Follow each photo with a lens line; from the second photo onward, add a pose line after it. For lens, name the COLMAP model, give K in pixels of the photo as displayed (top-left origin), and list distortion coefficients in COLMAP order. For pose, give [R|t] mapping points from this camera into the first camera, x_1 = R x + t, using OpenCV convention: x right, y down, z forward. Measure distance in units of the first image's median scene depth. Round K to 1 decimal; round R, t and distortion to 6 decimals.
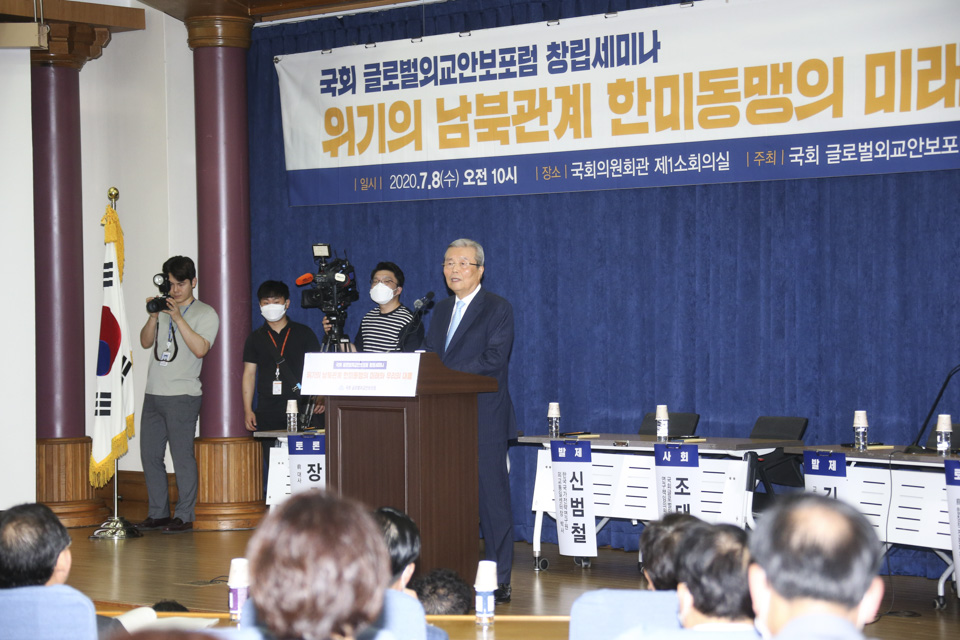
lens RADIAL K [[2425.4, 0, 458.1], [0, 2425.4, 336.5], [0, 0, 1]] dist [0.409123, 1.490889]
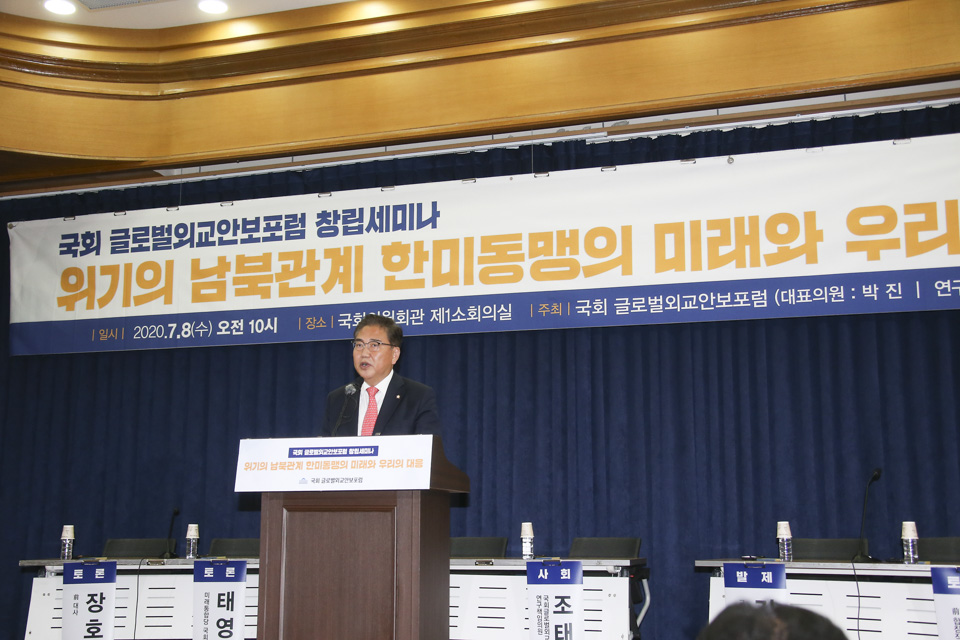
lens RADIAL K [[1125.2, 0, 477.0], [0, 1125.2, 331.4], [0, 0, 1]] dist [-0.004135, 0.225236]
pose [[0.883058, 0.091924, 0.460173, -0.137330], [-0.005624, 0.982629, -0.185498, 0.032783], [-0.469231, 0.161218, 0.868235, 0.527939]]
